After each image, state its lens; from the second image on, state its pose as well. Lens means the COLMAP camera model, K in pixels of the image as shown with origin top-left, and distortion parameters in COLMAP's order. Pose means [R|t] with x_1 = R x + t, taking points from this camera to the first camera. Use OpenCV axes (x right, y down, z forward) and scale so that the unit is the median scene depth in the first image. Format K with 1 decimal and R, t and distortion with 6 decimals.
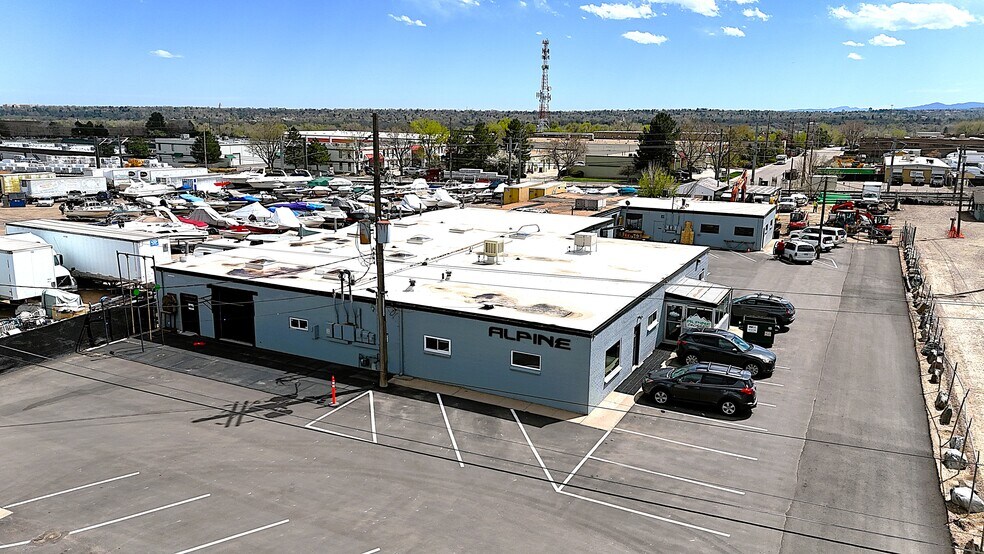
lens RADIAL K [[721.9, 0, 492.0], [0, 721.9, 277.0], [0, 0, 1]] dist [0.094313, -0.119101]
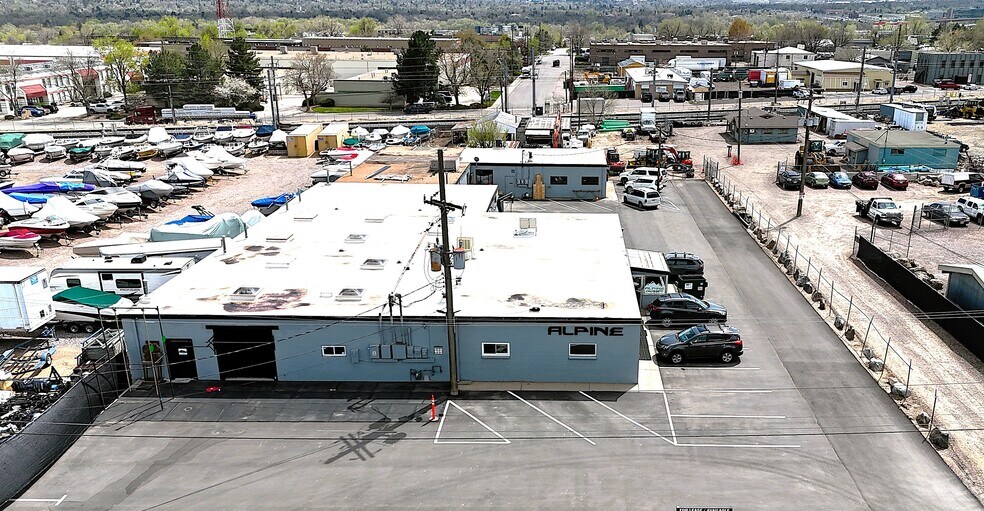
lens RADIAL K [[832.1, 0, 565.9], [0, 832.1, 309.0], [0, 0, 1]] dist [0.085730, -0.089298]
pose [[0.892050, -0.159031, 0.423032, -0.484534], [0.102238, 0.982788, 0.153869, -0.145460], [-0.440221, -0.094009, 0.892955, -0.183354]]
